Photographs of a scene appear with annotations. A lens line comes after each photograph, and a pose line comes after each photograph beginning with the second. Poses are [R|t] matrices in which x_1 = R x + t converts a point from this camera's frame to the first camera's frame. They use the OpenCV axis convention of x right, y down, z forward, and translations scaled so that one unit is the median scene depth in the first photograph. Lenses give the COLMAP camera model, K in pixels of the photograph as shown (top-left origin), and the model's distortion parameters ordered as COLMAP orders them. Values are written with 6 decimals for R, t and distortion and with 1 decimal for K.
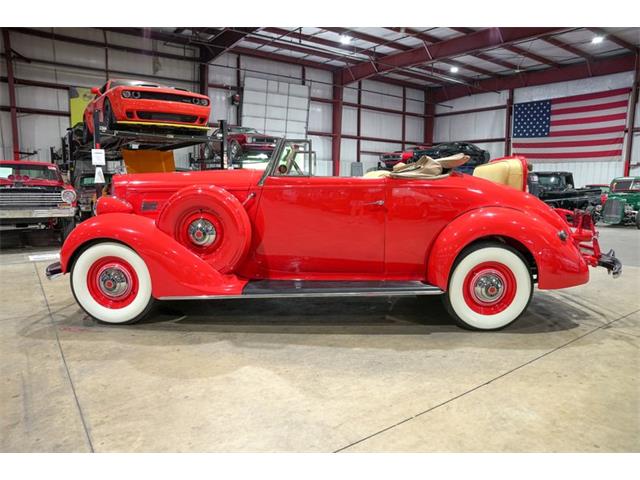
lens RADIAL K [[437.5, 0, 321.1], [0, 437.5, 241.8], [0, 0, 1]] dist [-0.138503, 0.108677]
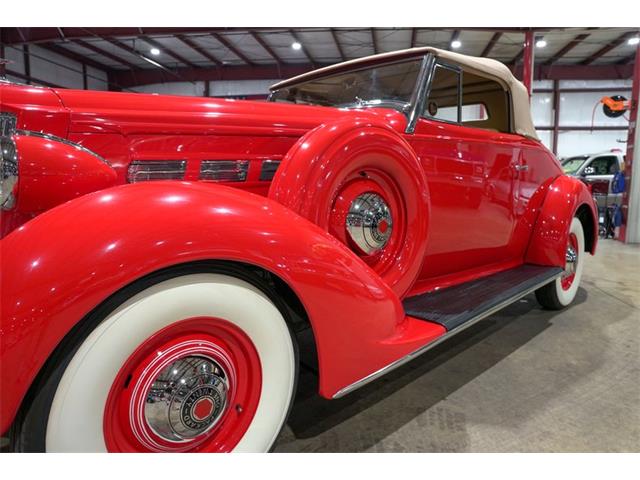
lens RADIAL K [[437.5, 0, 321.1], [0, 437.5, 241.8], [0, 0, 1]] dist [-0.138503, 0.108677]
pose [[0.713314, -0.098265, 0.693922, -0.154511], [0.094219, 0.994579, 0.043989, -0.006507], [-0.694483, 0.034003, 0.718706, 0.172019]]
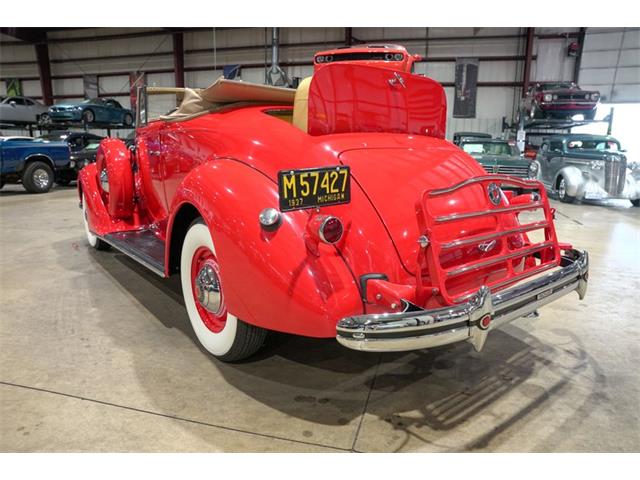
lens RADIAL K [[437.5, 0, 321.1], [0, 437.5, 241.8], [0, 0, 1]] dist [-0.138503, 0.108677]
pose [[0.628972, 0.158472, -0.761105, 0.235176], [-0.107931, 0.987323, 0.116380, -0.012565], [0.769900, 0.008947, 0.638102, 0.175237]]
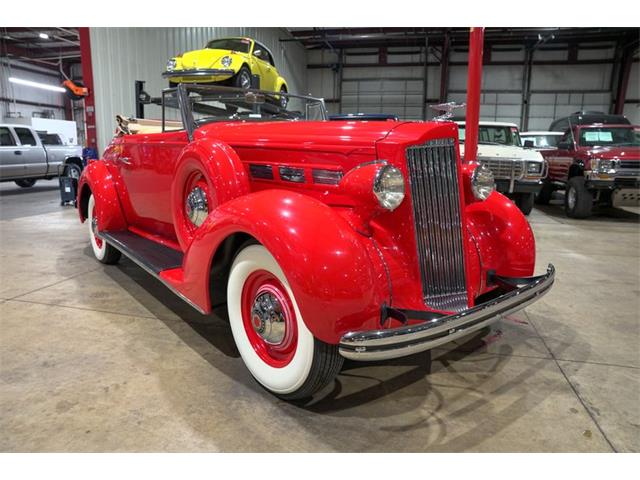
lens RADIAL K [[437.5, 0, 321.1], [0, 437.5, 241.8], [0, 0, 1]] dist [-0.138503, 0.108677]
pose [[-0.652436, -0.168576, 0.738857, -0.226736], [0.079033, 0.954495, 0.287565, -0.052562], [-0.753712, 0.246012, -0.609423, 0.425002]]
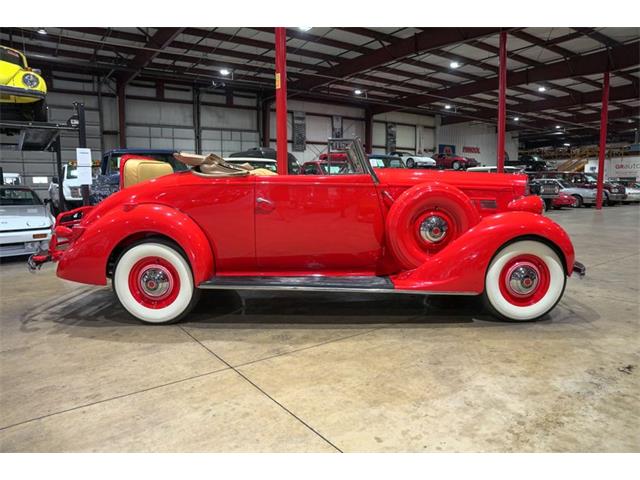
lens RADIAL K [[437.5, 0, 321.1], [0, 437.5, 241.8], [0, 0, 1]] dist [-0.138503, 0.108677]
pose [[-0.999998, -0.001970, 0.000270, -0.000795], [-0.001833, 0.965985, 0.258590, -0.077431], [-0.000770, 0.258589, -0.965987, 0.594350]]
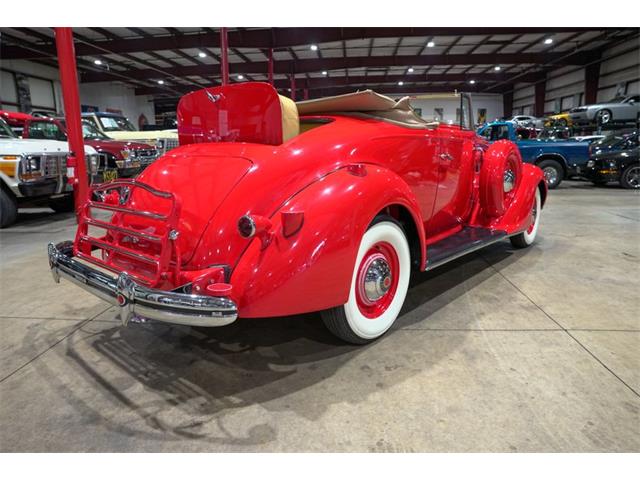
lens RADIAL K [[437.5, 0, 321.1], [0, 437.5, 241.8], [0, 0, 1]] dist [-0.138503, 0.108677]
pose [[-0.647387, 0.160216, -0.745132, 0.238546], [-0.096745, 0.952473, 0.288852, -0.051920], [0.755997, 0.259087, -0.601118, 0.442087]]
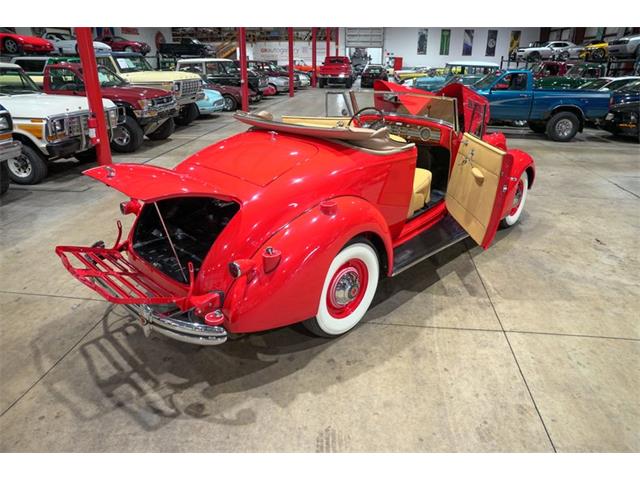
lens RADIAL K [[437.5, 0, 321.1], [0, 437.5, 241.8], [0, 0, 1]] dist [-0.138503, 0.108677]
pose [[-0.686994, 0.270460, -0.674456, 0.243631], [-0.108141, 0.879767, 0.462942, -0.107136], [0.718571, 0.390974, -0.575147, 0.463307]]
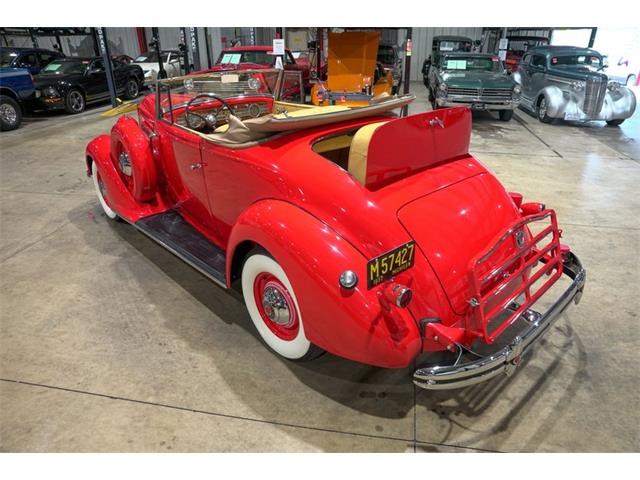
lens RADIAL K [[437.5, 0, 321.1], [0, 437.5, 241.8], [0, 0, 1]] dist [-0.138503, 0.108677]
pose [[0.688544, 0.301753, -0.659433, 0.221582], [-0.079682, 0.935294, 0.344785, -0.063964], [0.720804, -0.184854, 0.668035, 0.139094]]
